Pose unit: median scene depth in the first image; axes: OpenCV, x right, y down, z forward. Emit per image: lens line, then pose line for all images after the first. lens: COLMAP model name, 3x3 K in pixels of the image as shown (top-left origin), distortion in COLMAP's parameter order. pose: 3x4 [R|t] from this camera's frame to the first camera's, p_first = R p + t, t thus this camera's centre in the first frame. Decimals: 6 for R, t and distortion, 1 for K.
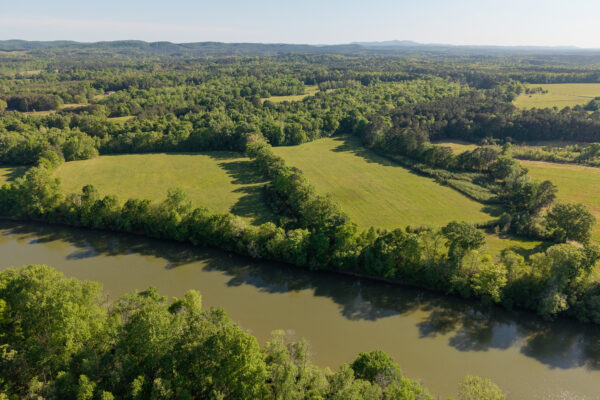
lens RADIAL K [[397.6, 0, 298.9], [0, 397.6, 197.9], [0, 0, 1]] dist [0.050295, -0.057318]
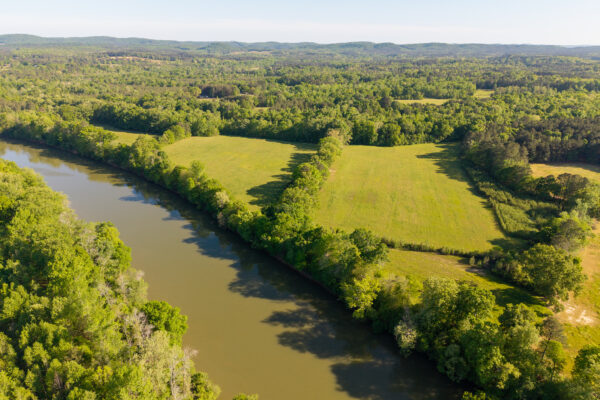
lens RADIAL K [[397.6, 0, 298.9], [0, 397.6, 197.9], [0, 0, 1]] dist [0.050295, -0.057318]
pose [[0.861737, 0.180828, -0.474037, 0.325237], [-0.181770, 0.982343, 0.044295, -0.013602], [0.473676, 0.047995, 0.879390, 0.041975]]
